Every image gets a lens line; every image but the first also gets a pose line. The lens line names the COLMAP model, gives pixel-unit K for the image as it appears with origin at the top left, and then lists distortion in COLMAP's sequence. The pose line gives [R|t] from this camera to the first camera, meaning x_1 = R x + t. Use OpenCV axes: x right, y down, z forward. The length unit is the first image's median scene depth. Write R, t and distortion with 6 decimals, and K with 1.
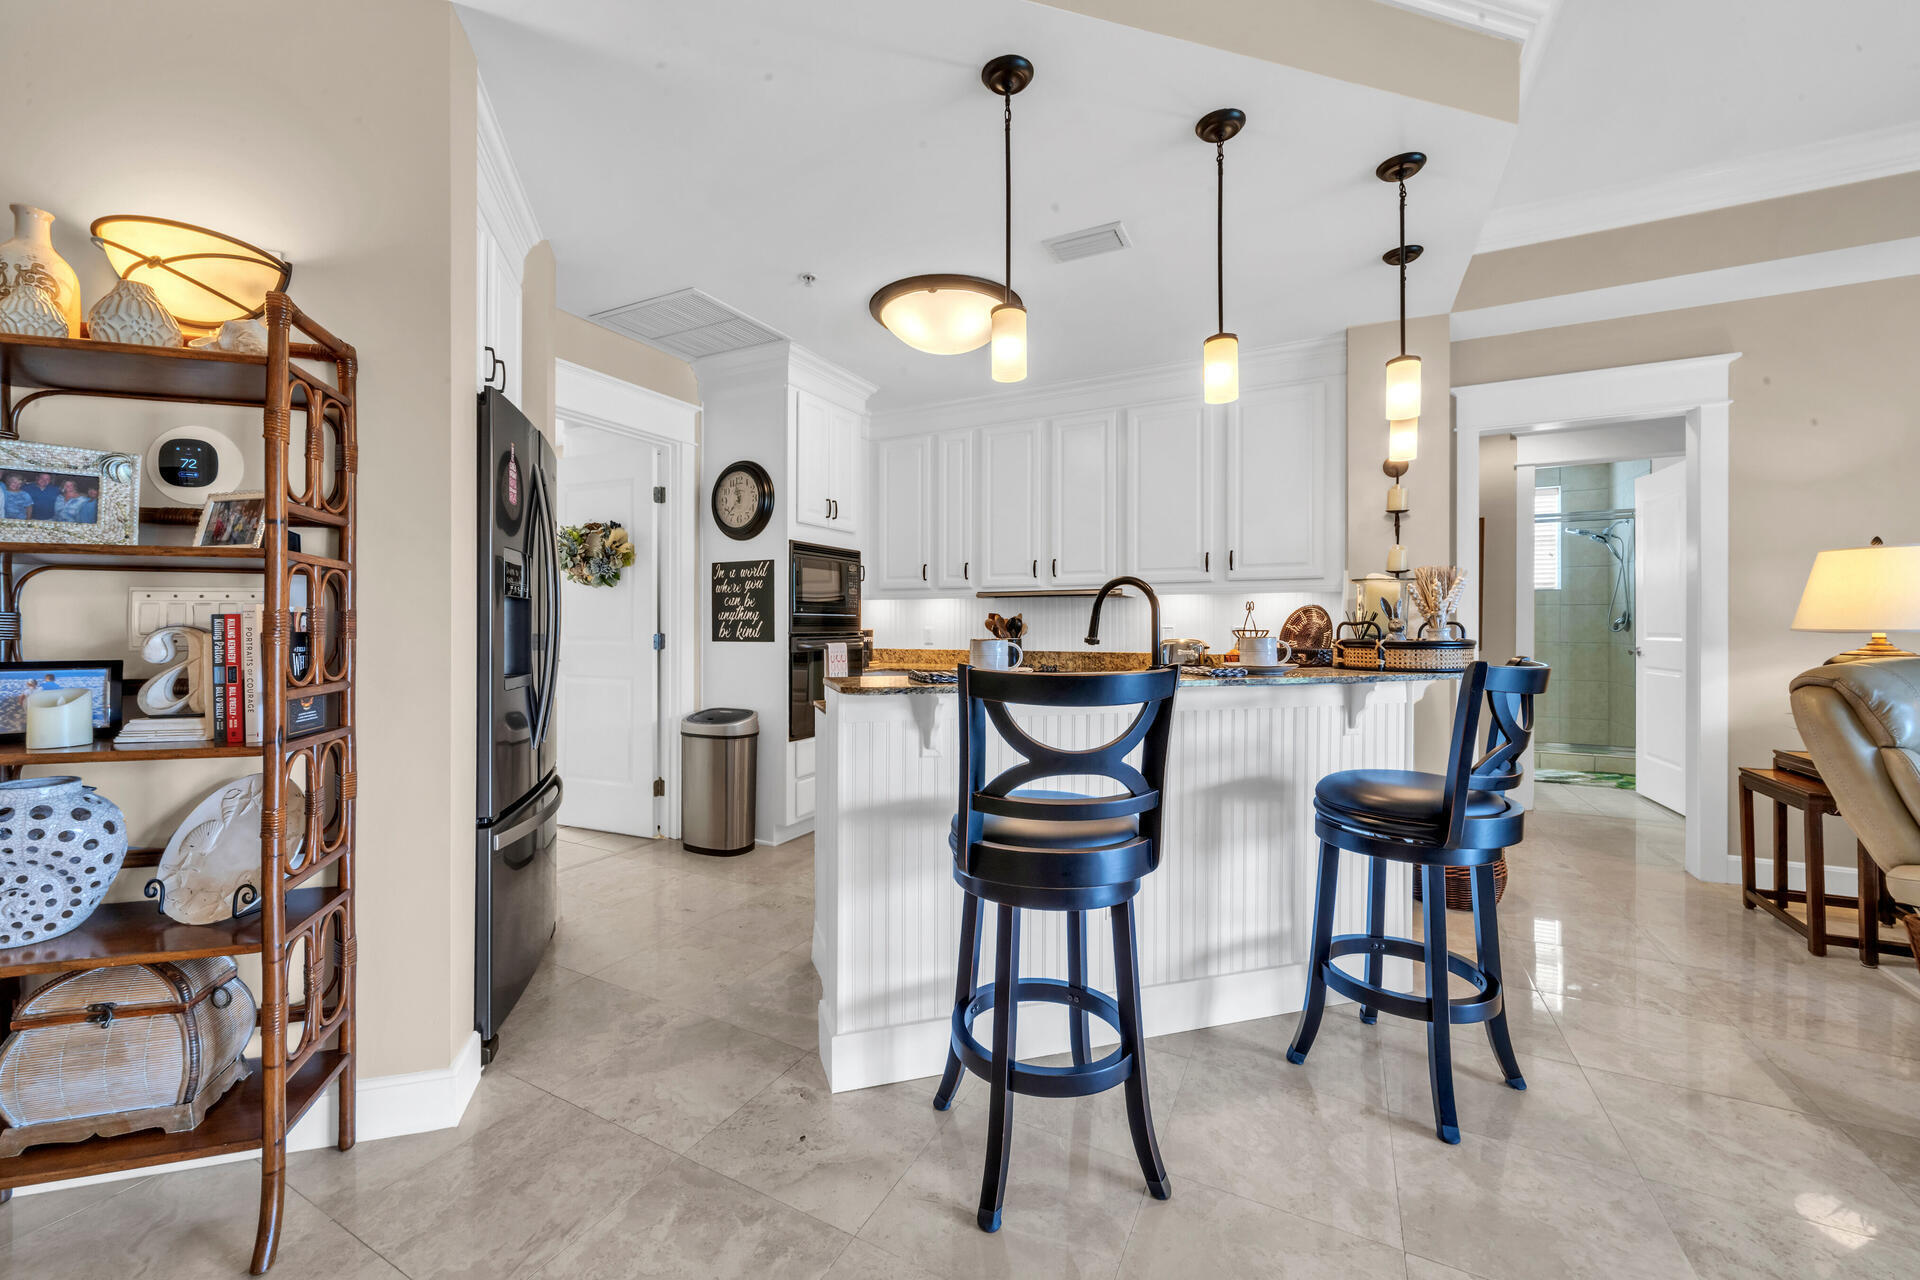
lens RADIAL K [[747.6, 0, 935.1], [0, 747.6, 626.2], [0, 0, 1]] dist [-0.002680, 0.000089]
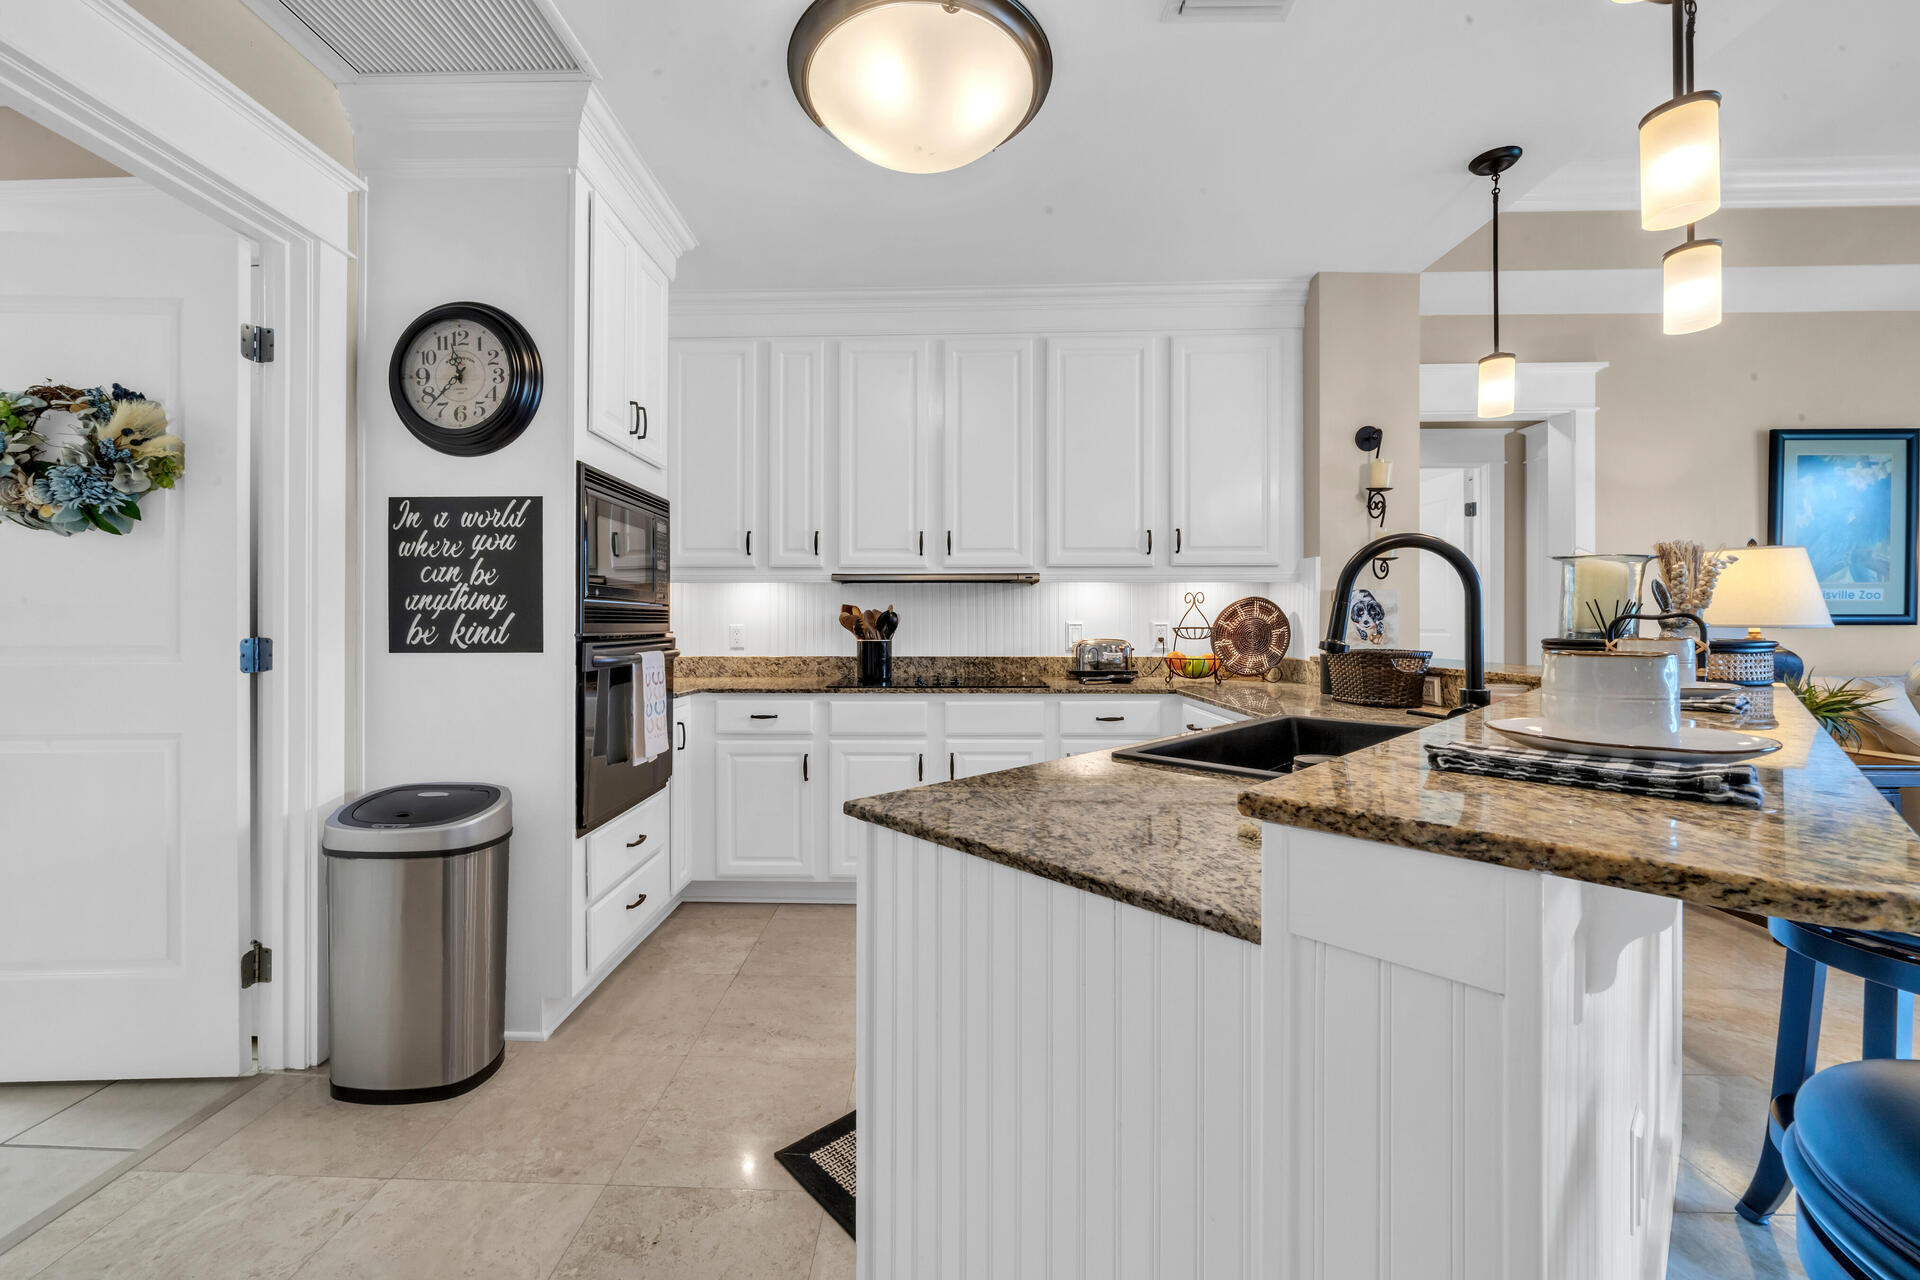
lens RADIAL K [[738.7, 0, 931.7], [0, 738.7, 624.1], [0, 0, 1]] dist [-0.004819, -0.000239]
pose [[0.895397, -0.001178, 0.445266, -0.269691], [0.001210, 0.999999, 0.000211, 0.001861], [-0.445266, 0.000350, 0.895398, 0.550469]]
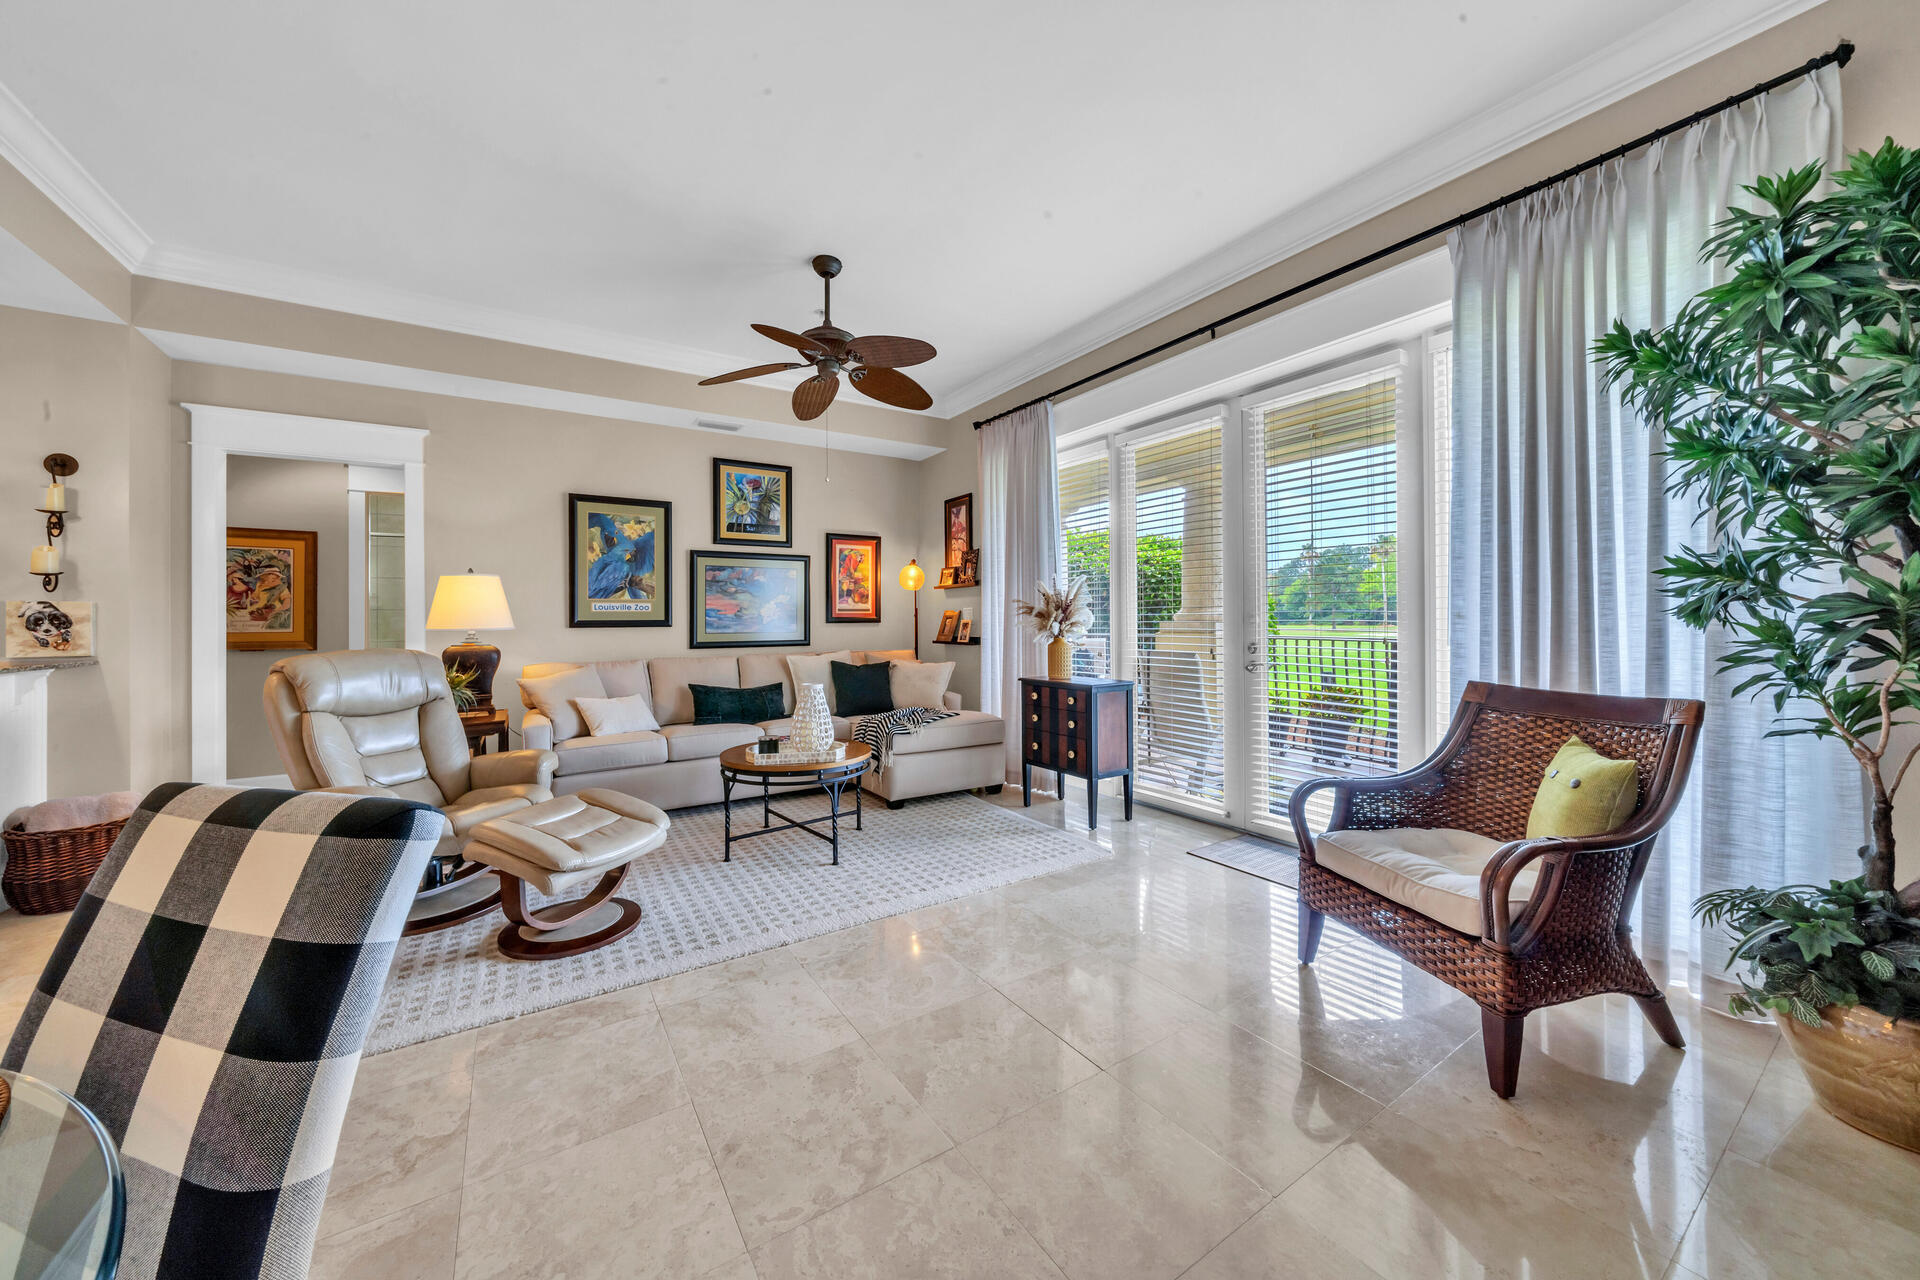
lens RADIAL K [[662.3, 0, 928.6], [0, 662.3, 621.3], [0, 0, 1]] dist [-0.005309, -0.000133]
pose [[0.501058, -0.004369, 0.865402, 0.535866], [0.010163, 0.999948, -0.000836, 0.000011], [-0.865354, 0.009214, 0.501077, -0.475373]]
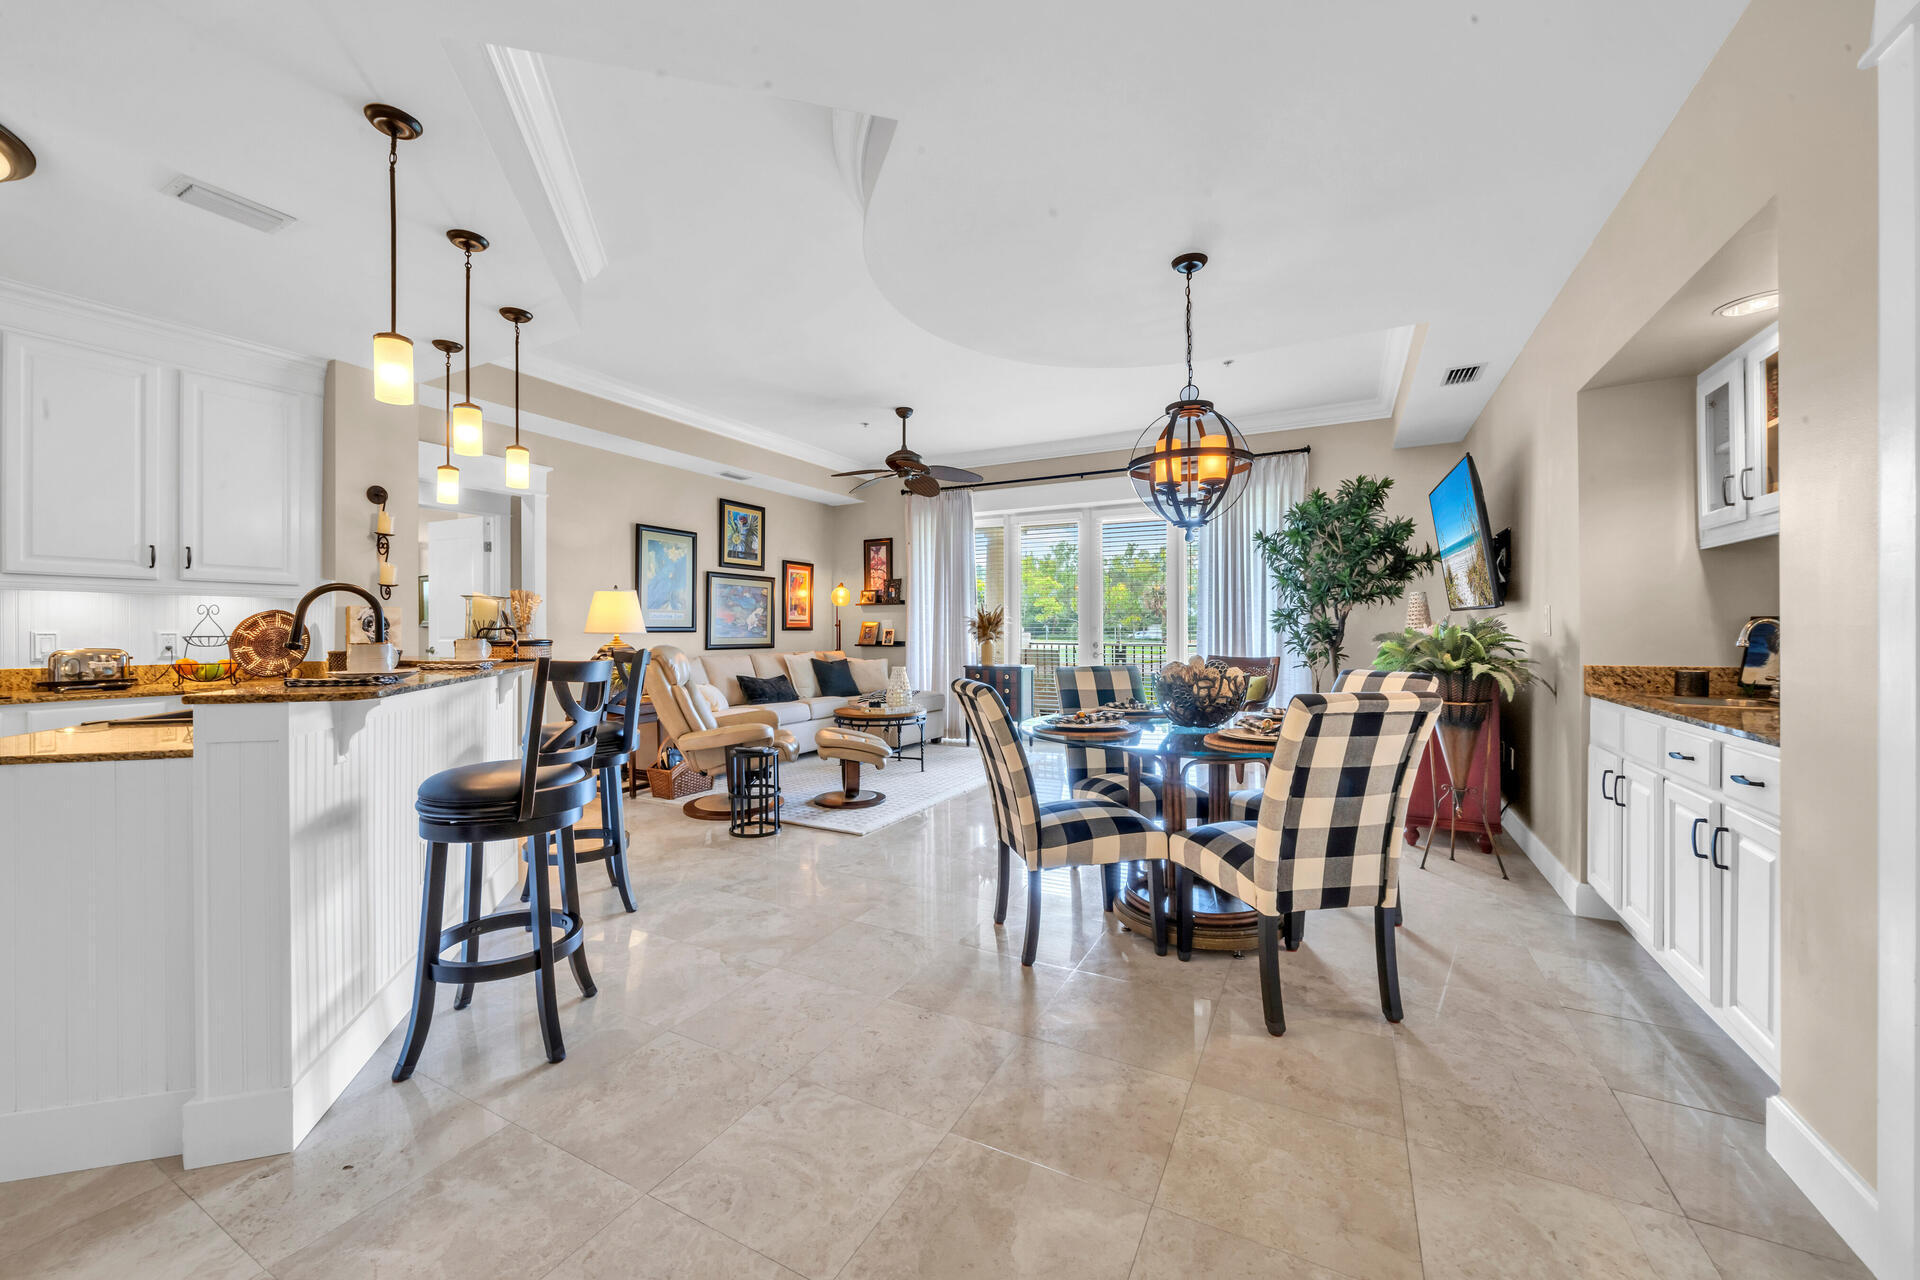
lens RADIAL K [[738.0, 0, 923.5], [0, 738.0, 629.2], [0, 0, 1]] dist [-0.003402, -0.000084]
pose [[0.021867, 0.001464, 0.999760, -0.631211], [0.003254, 0.999994, -0.001535, 0.001811], [-0.999756, 0.003286, 0.021862, 0.140185]]
